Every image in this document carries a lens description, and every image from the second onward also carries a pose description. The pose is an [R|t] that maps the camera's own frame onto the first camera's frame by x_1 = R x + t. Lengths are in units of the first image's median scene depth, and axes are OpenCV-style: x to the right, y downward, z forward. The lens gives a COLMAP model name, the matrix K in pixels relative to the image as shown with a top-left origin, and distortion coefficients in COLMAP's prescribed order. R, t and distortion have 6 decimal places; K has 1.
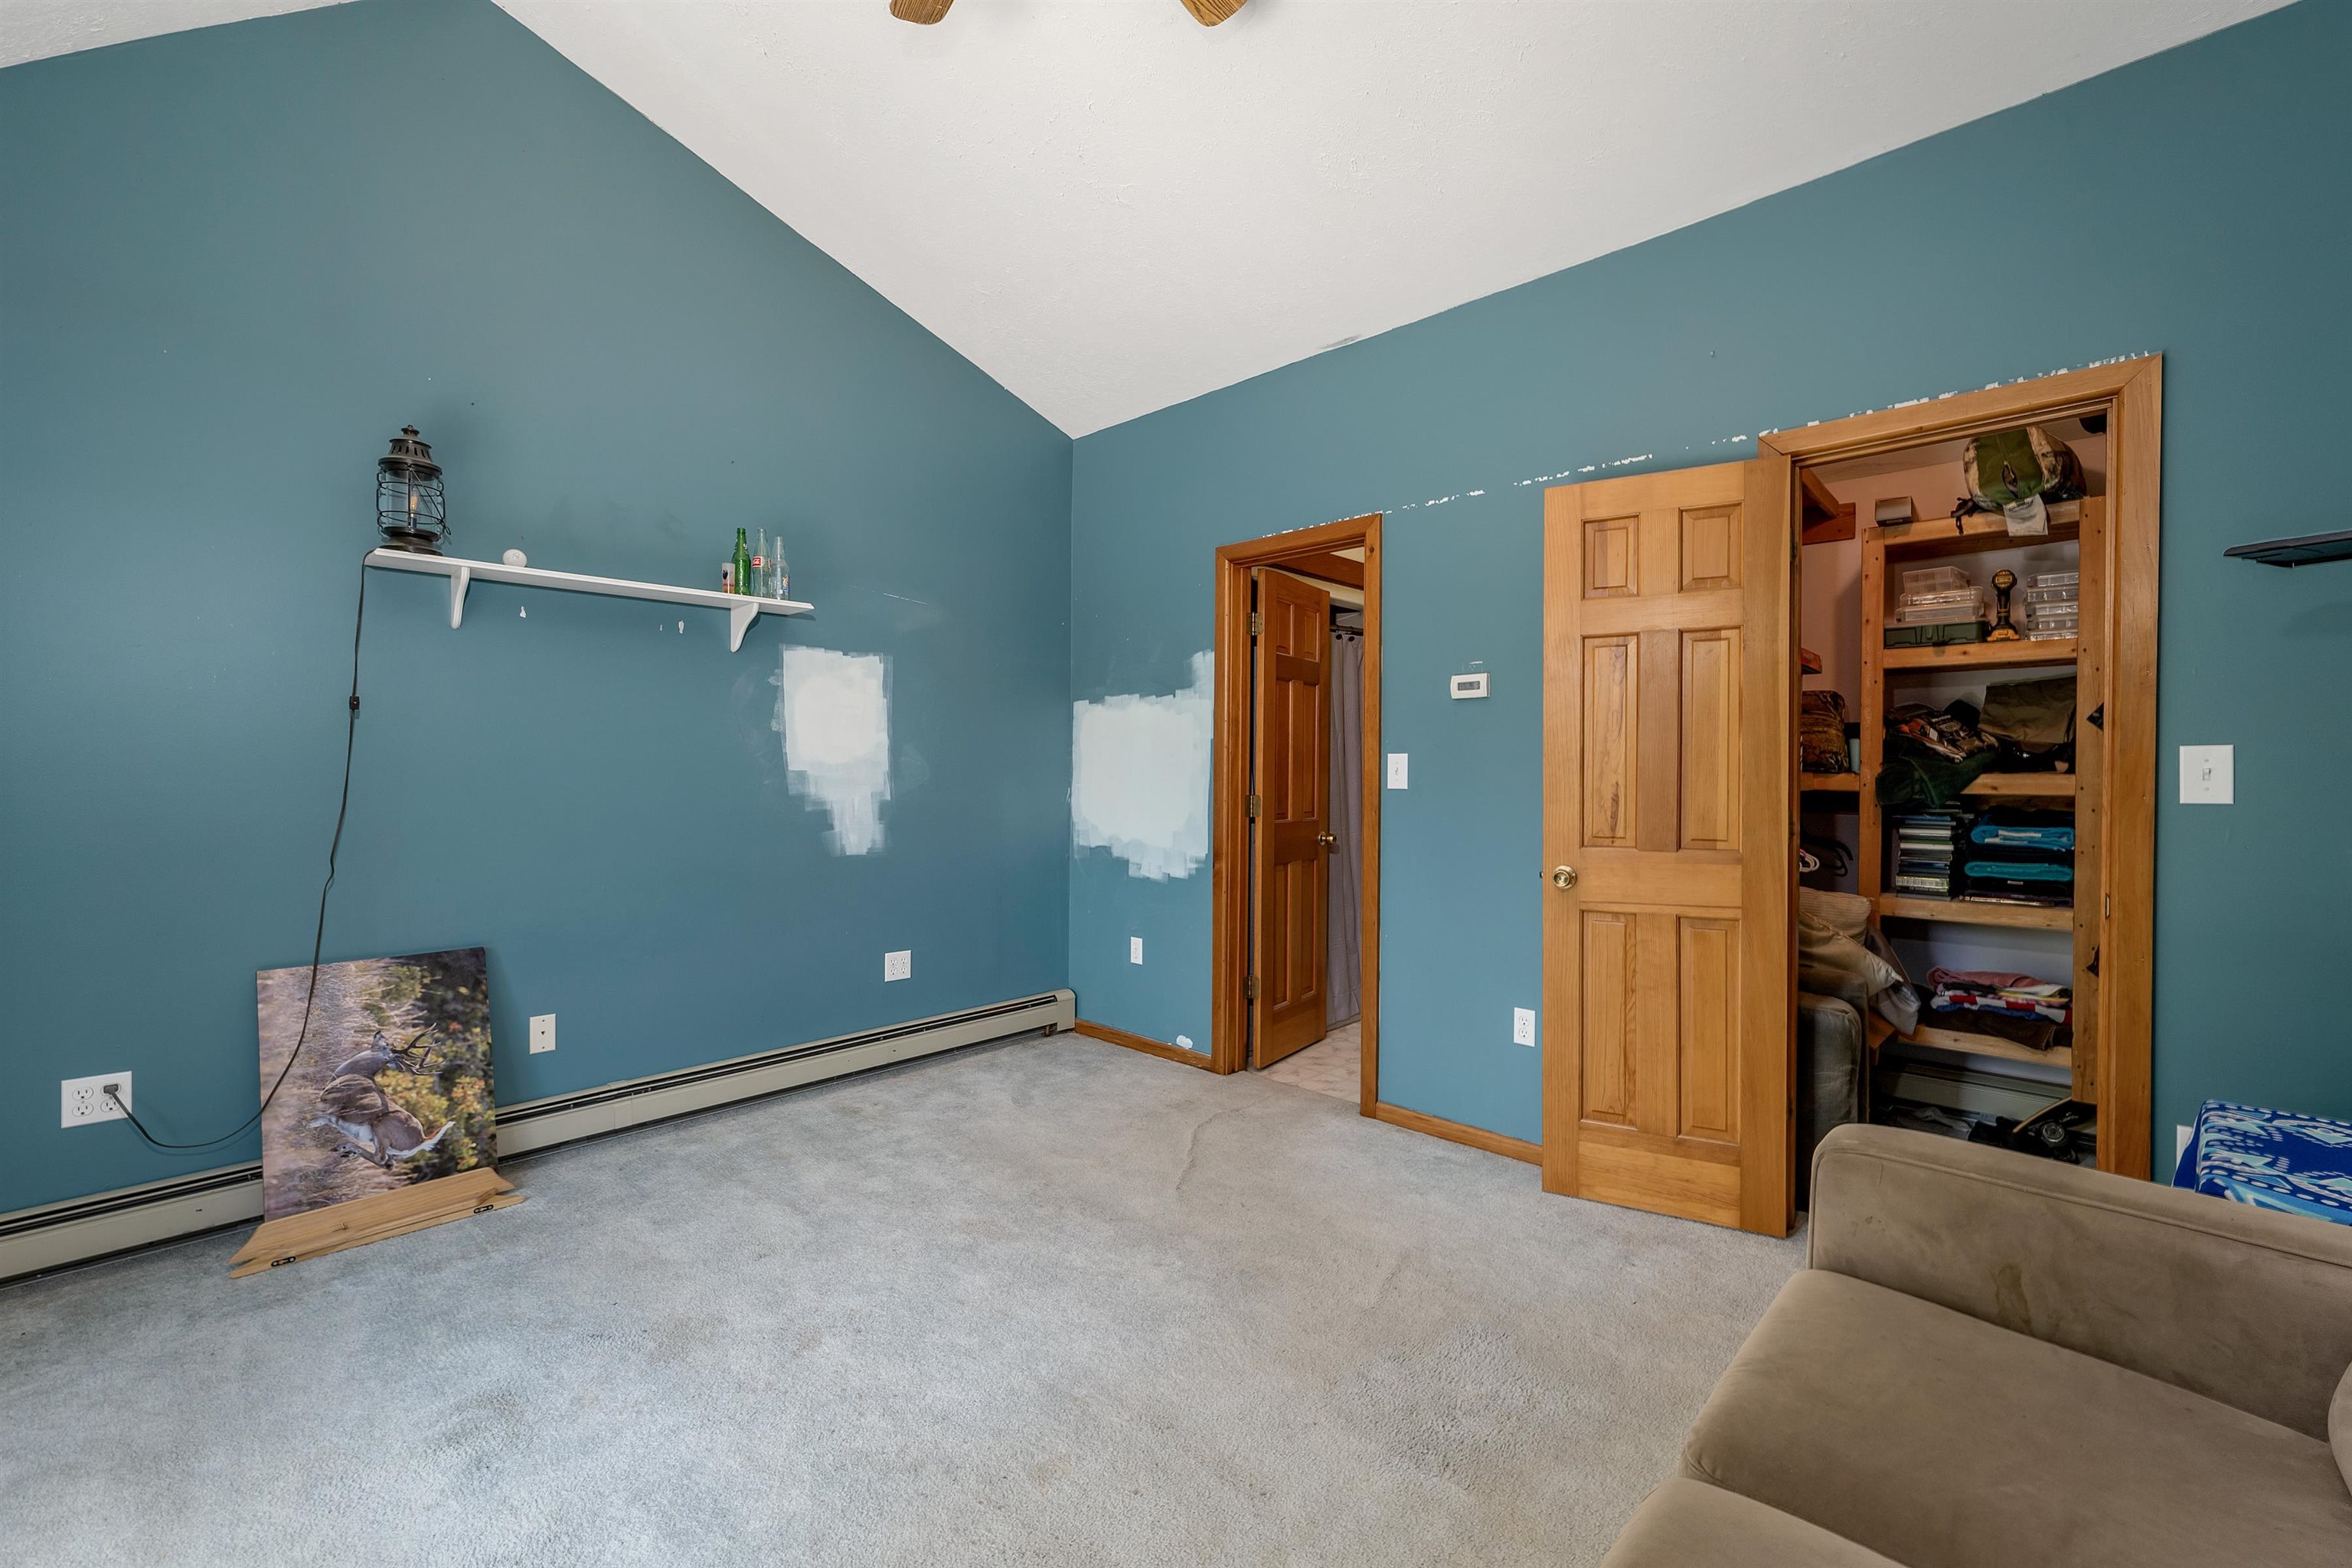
lens RADIAL K [[946.8, 0, 1175.3], [0, 946.8, 771.8], [0, 0, 1]] dist [0.000837, 0.000068]
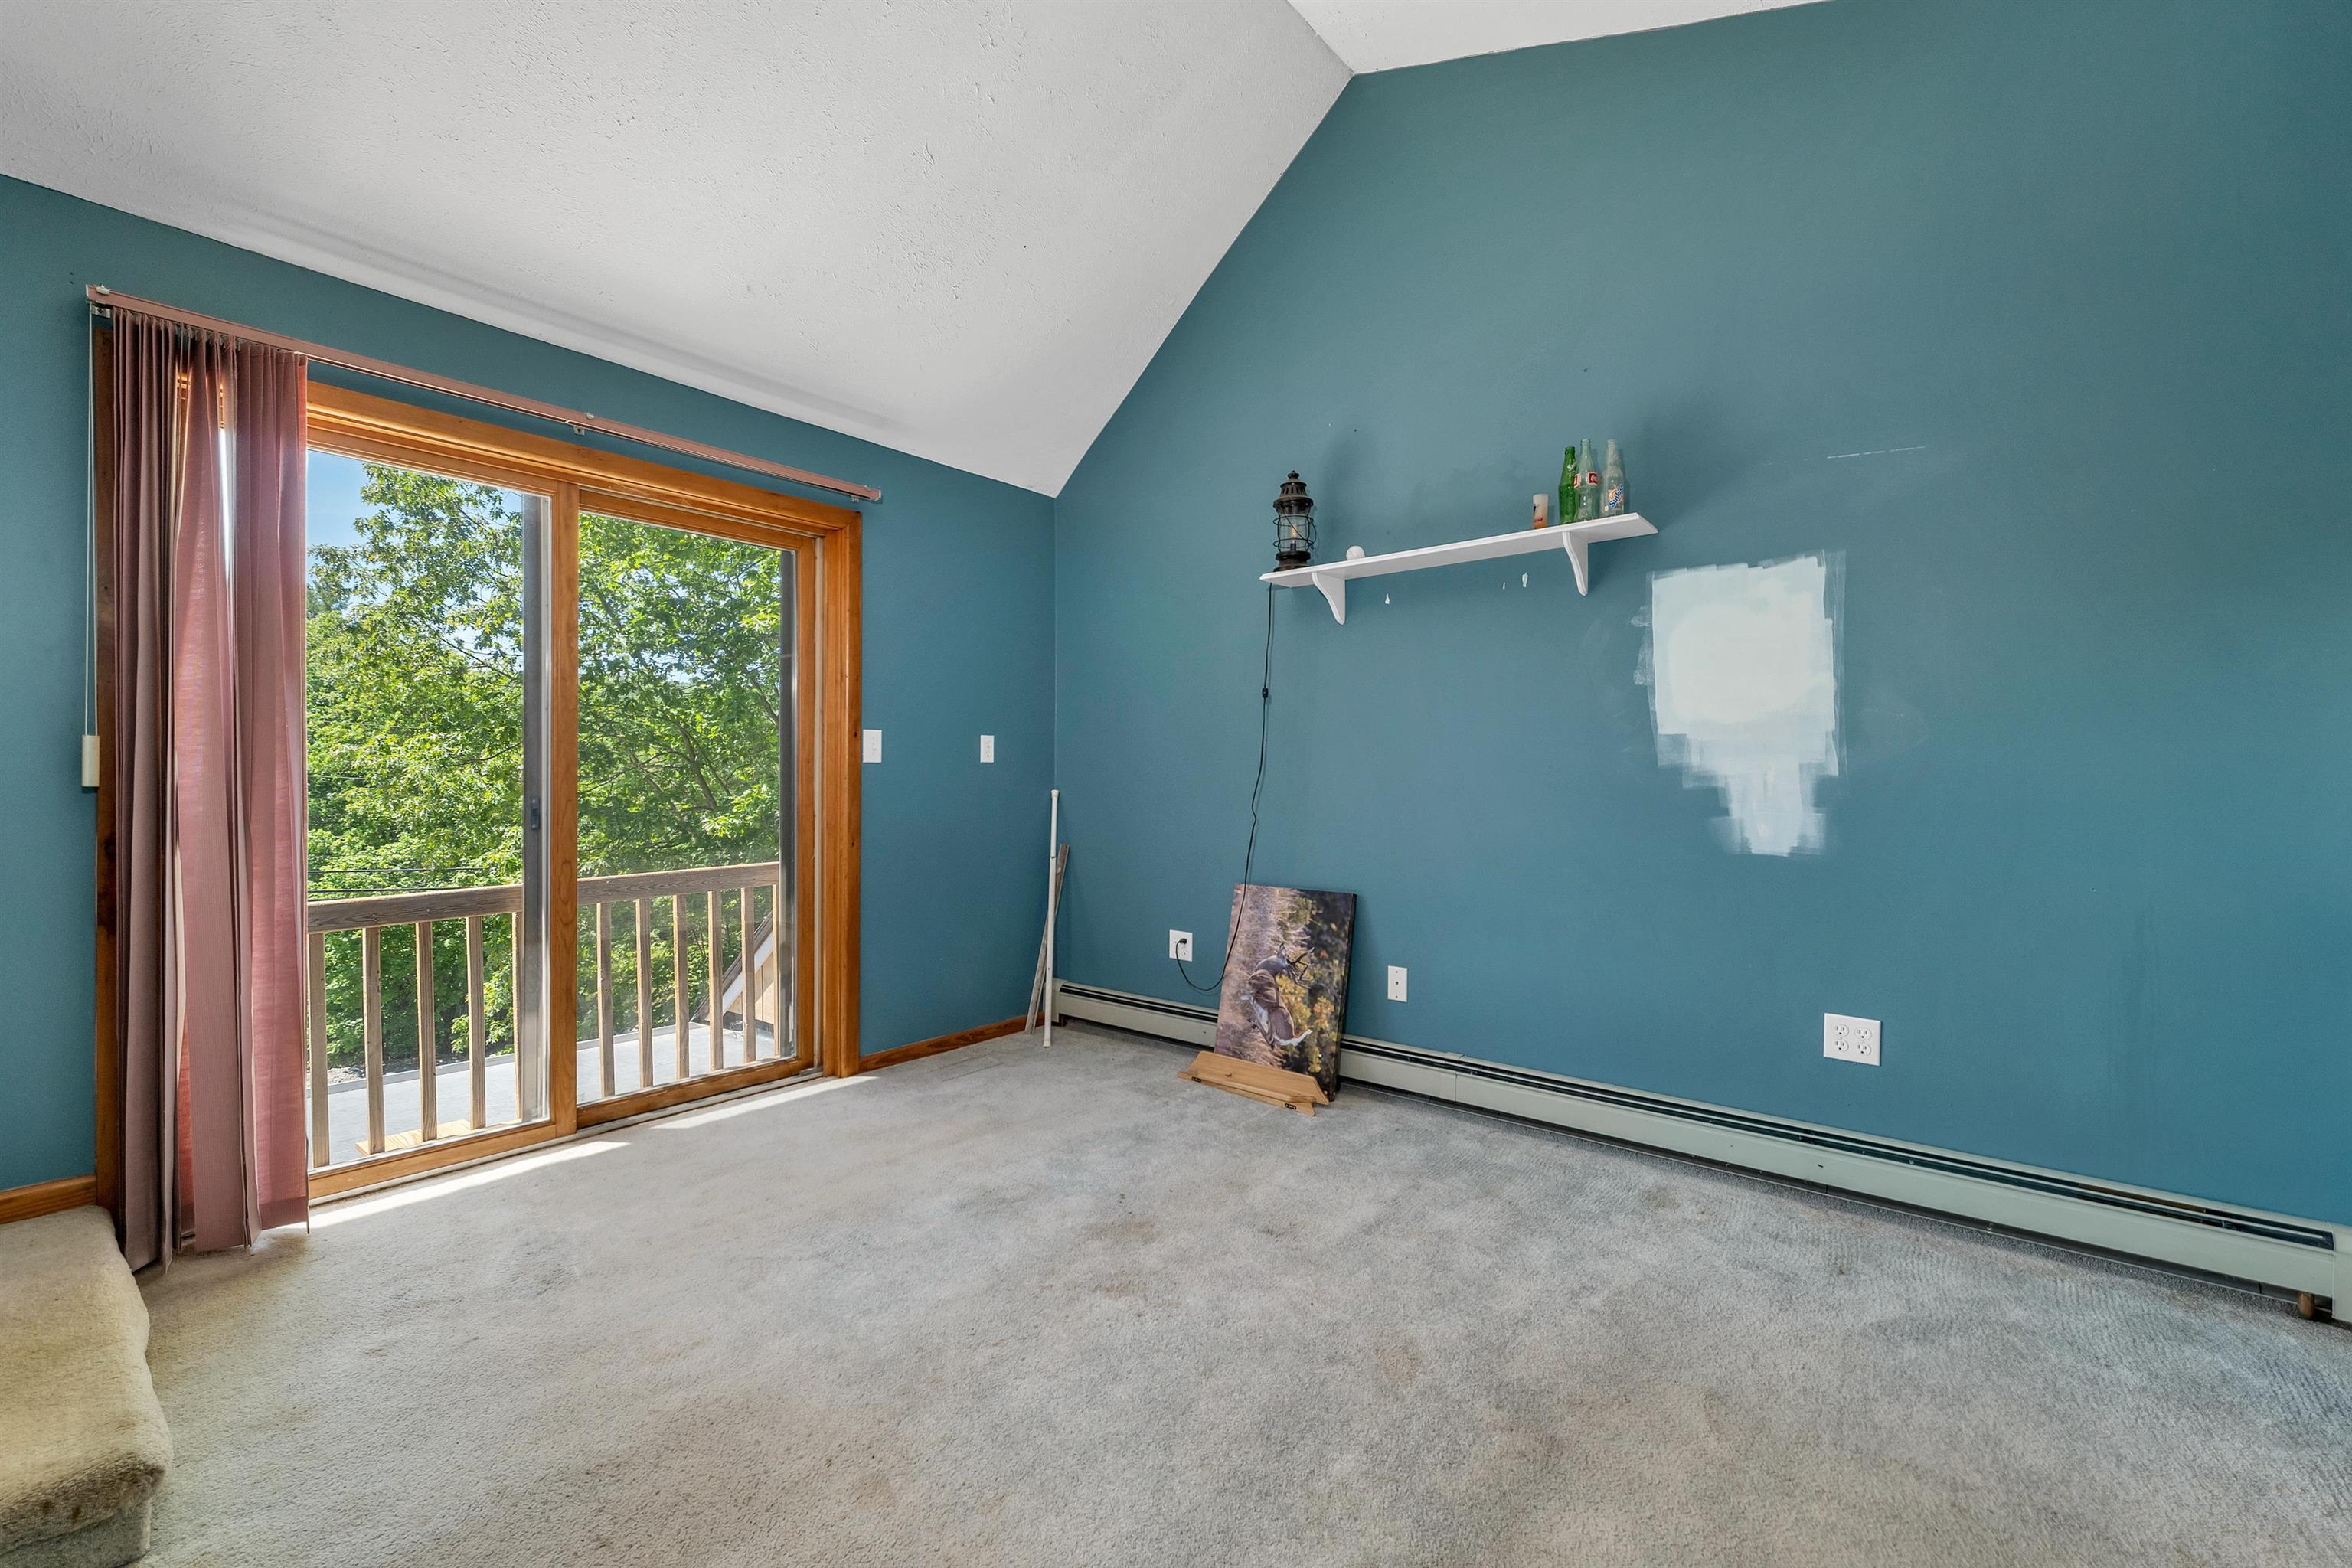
lens RADIAL K [[978.2, 0, 1175.8], [0, 978.2, 781.9], [0, 0, 1]] dist [0.001017, 0.000040]
pose [[0.068095, -0.002110, -0.997677, 0.463812], [-0.004286, 0.999988, -0.002407, 0.052657], [0.997670, 0.004440, 0.068085, 0.717230]]
